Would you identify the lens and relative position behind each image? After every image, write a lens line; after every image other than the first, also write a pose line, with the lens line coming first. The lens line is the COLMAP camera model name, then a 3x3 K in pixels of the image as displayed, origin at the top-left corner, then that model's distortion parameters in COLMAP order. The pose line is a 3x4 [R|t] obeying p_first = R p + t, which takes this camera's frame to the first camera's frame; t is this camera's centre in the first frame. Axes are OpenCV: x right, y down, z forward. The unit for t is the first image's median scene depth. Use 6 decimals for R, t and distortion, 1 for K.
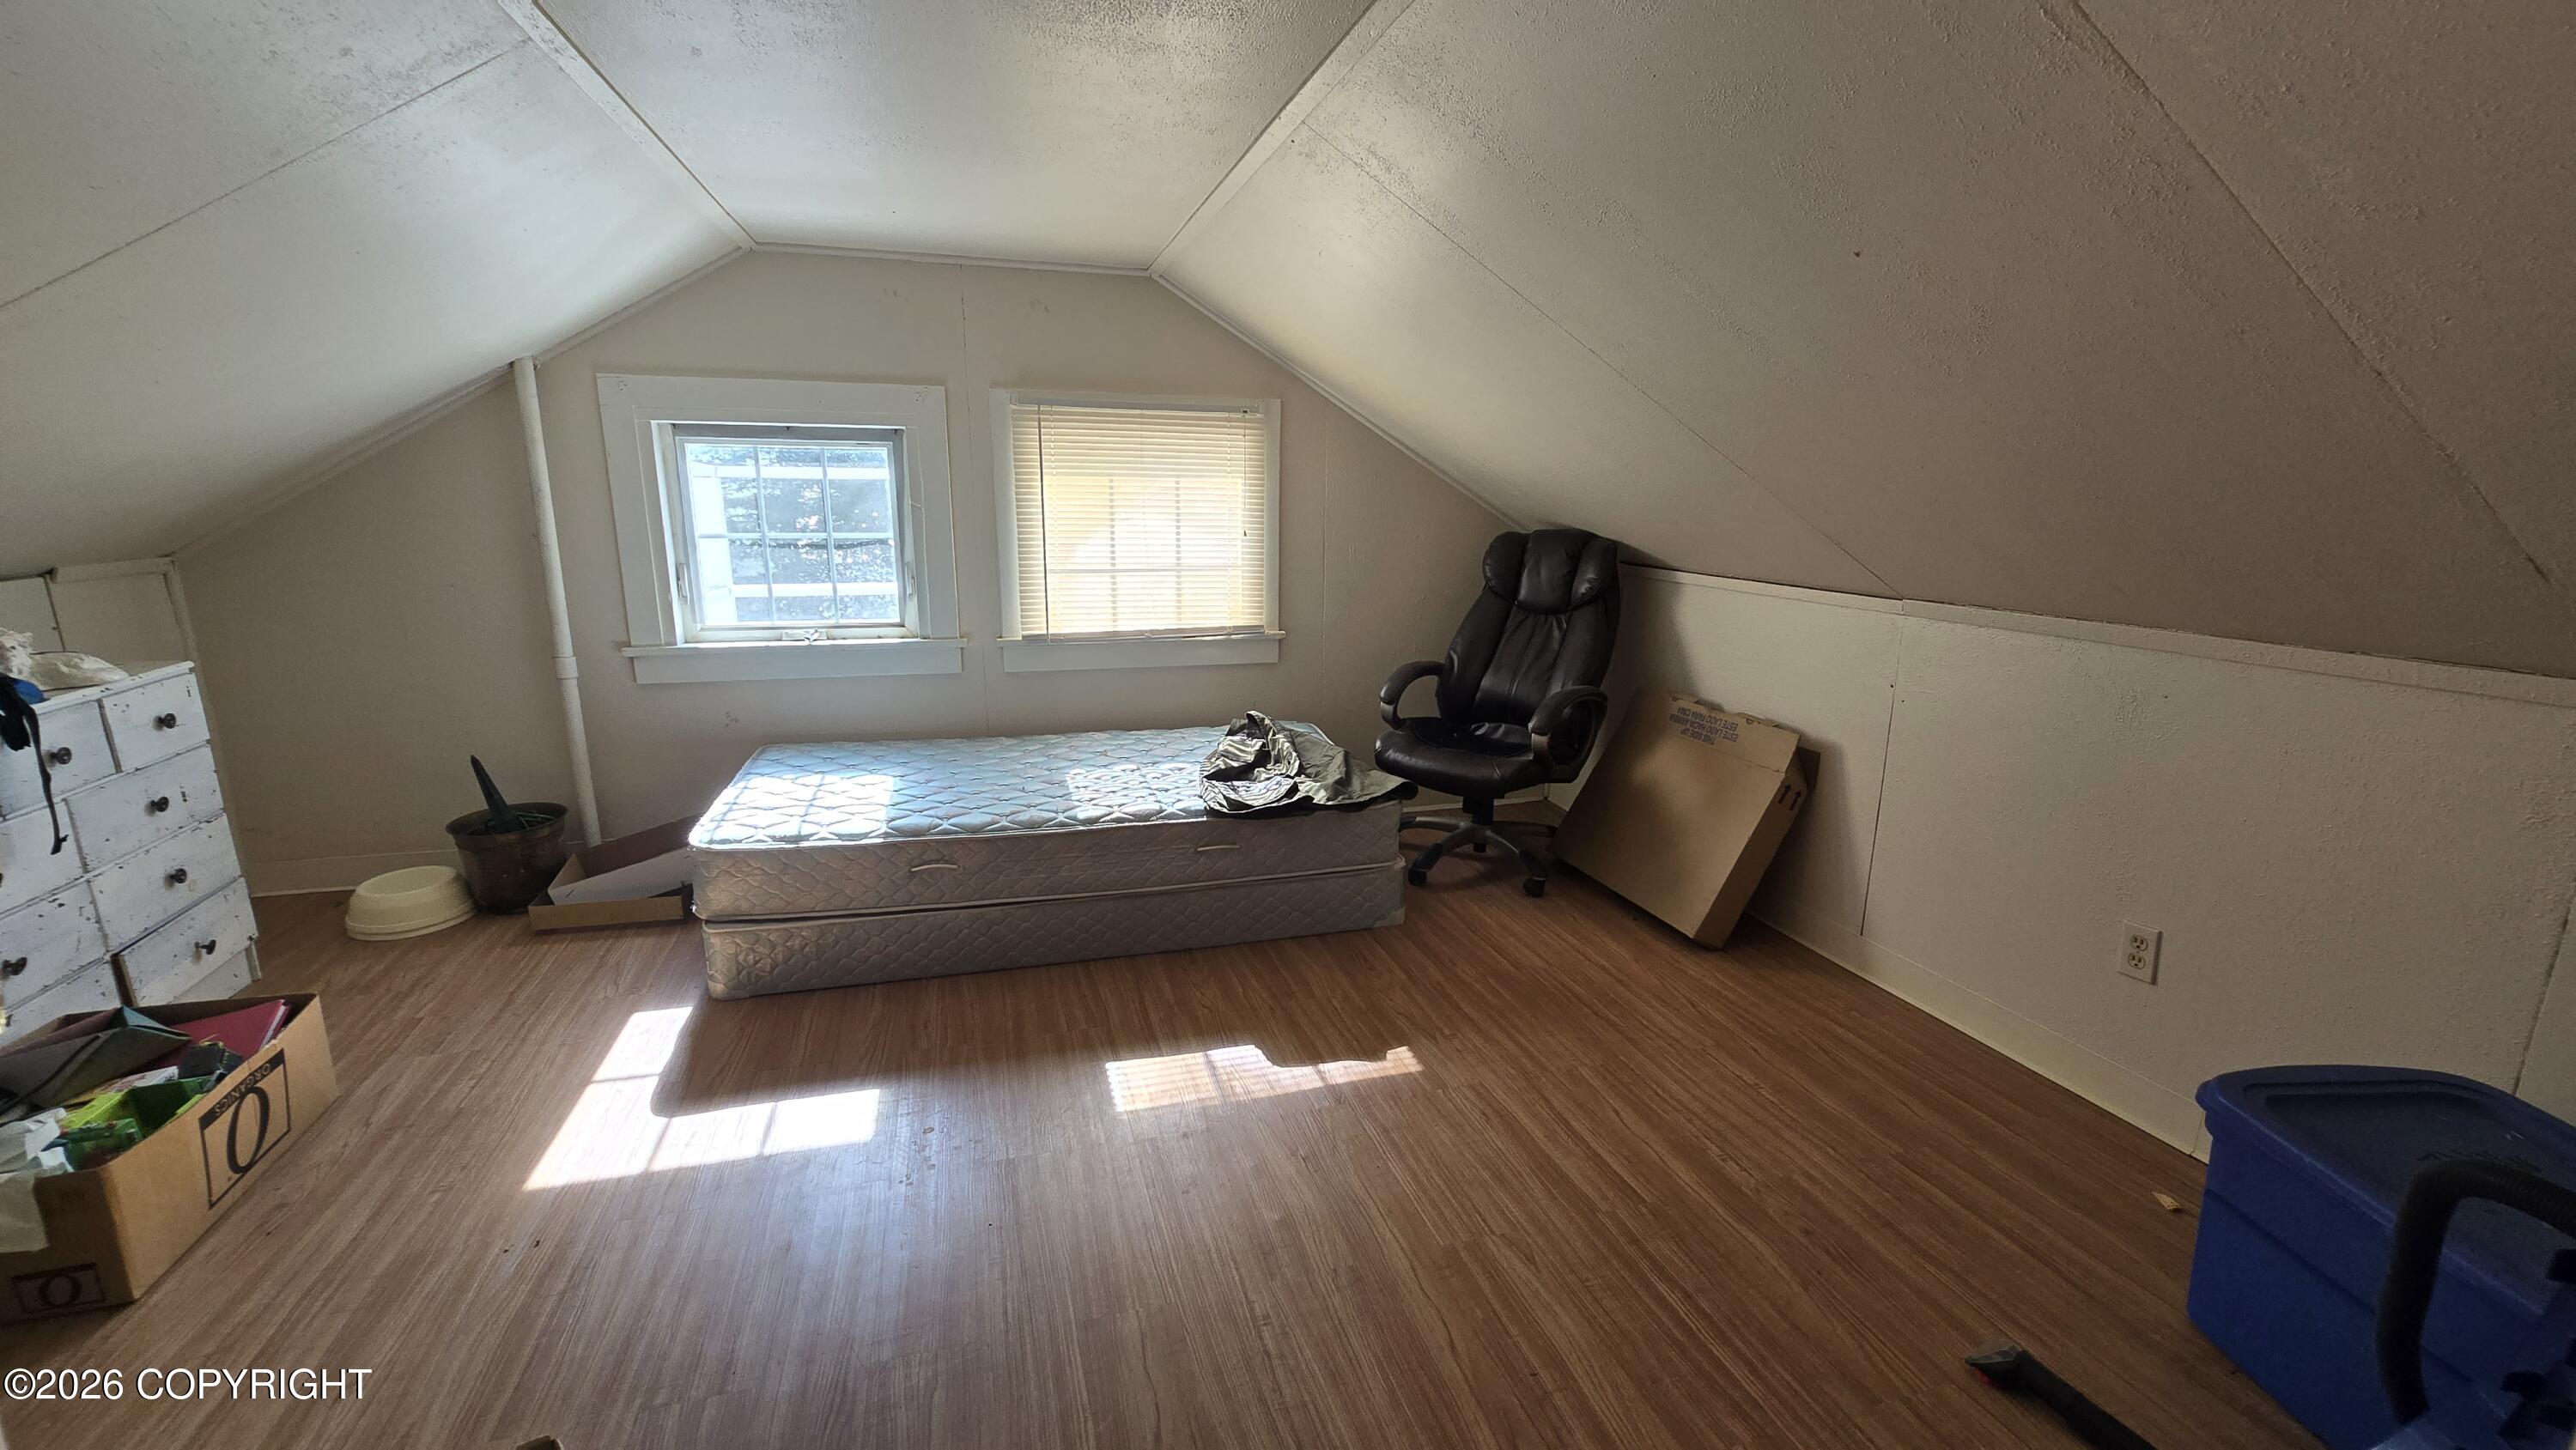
lens RADIAL K [[1058.9, 0, 1286.3], [0, 1058.9, 740.4], [0, 0, 1]] dist [-0.003746, 0.000103]
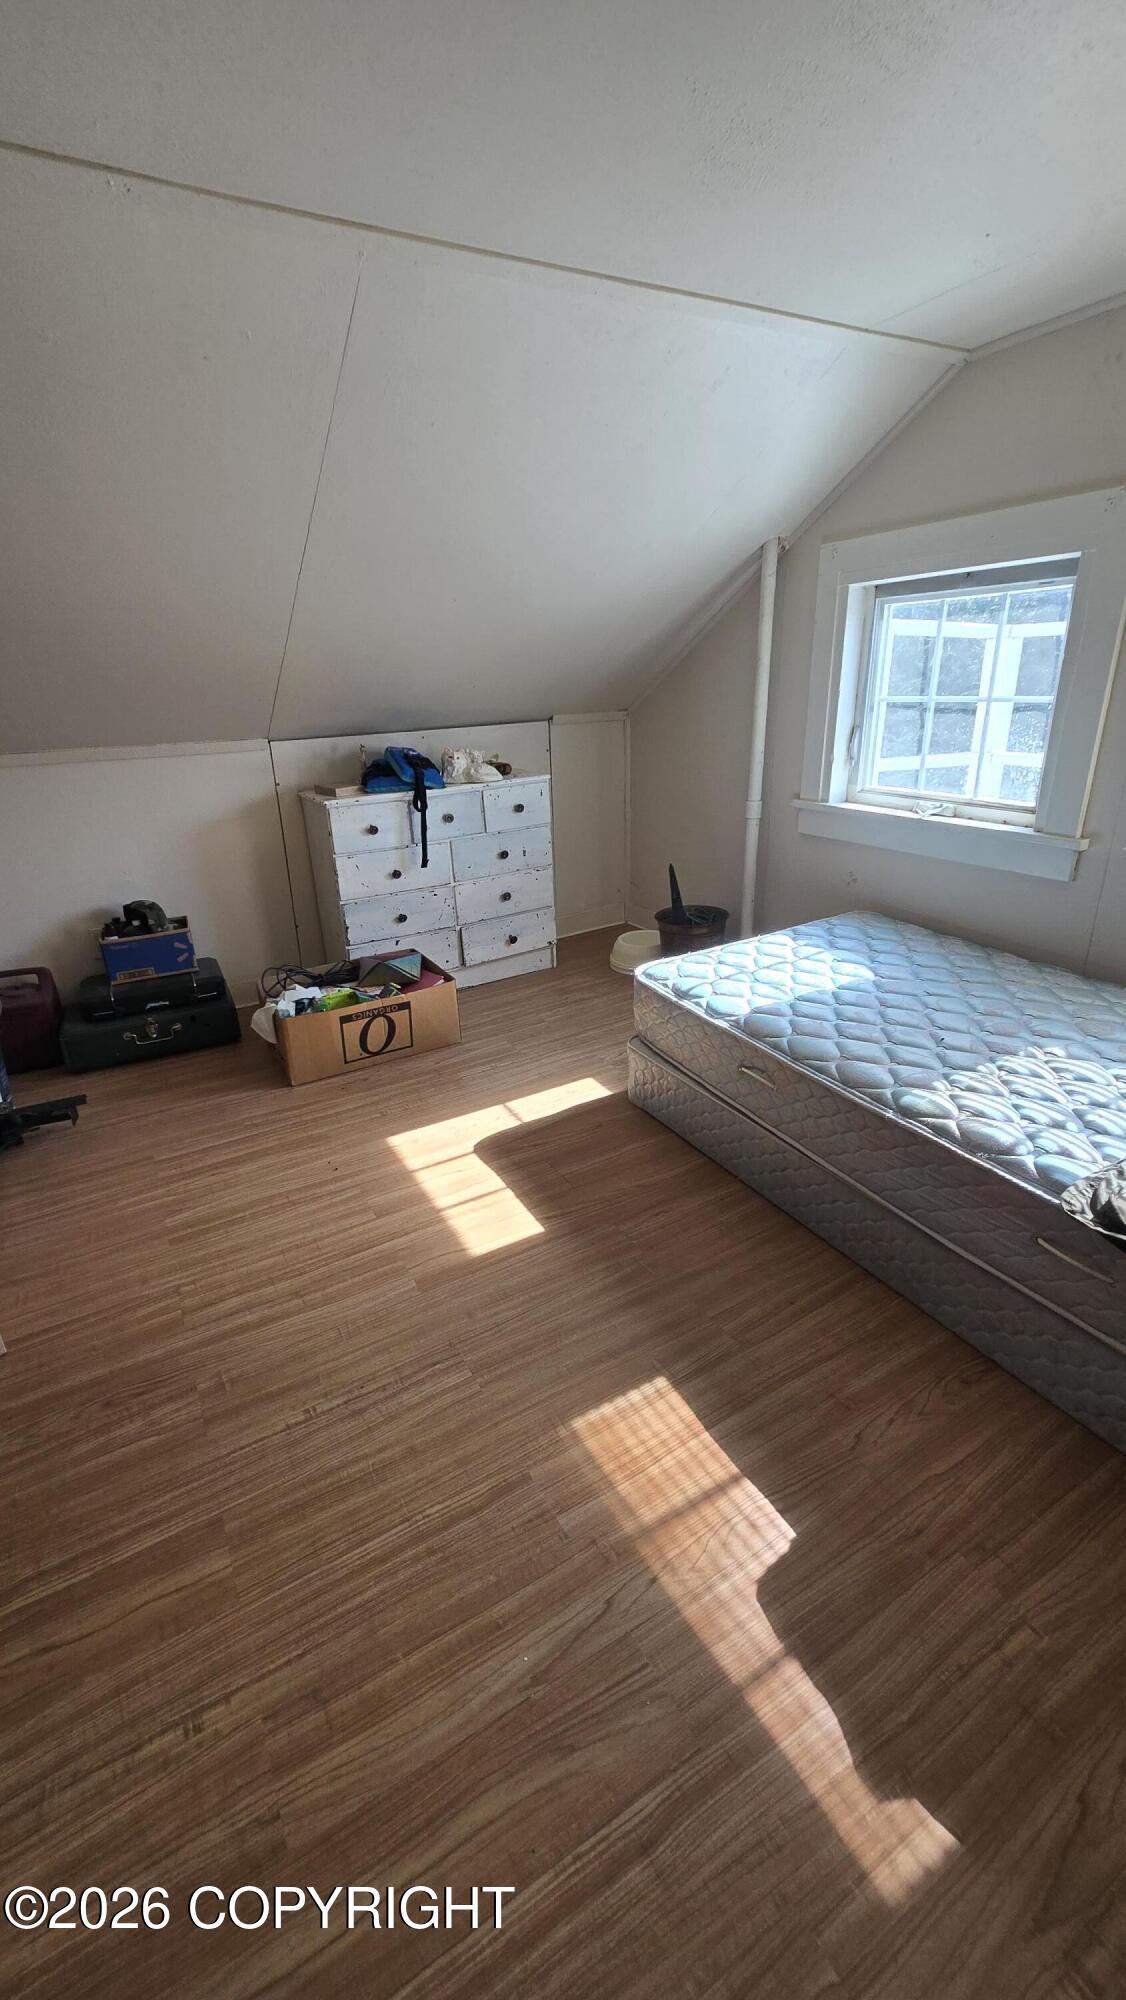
lens RADIAL K [[822.2, 0, 551.3], [0, 822.2, 990.1], [0, 0, 1]] dist [-0.003746, 0.000103]
pose [[0.217585, 0.327943, -0.919299, 0.262555], [-0.188516, 0.938250, 0.290084, -0.124609], [0.957663, 0.110185, 0.265972, 0.643464]]
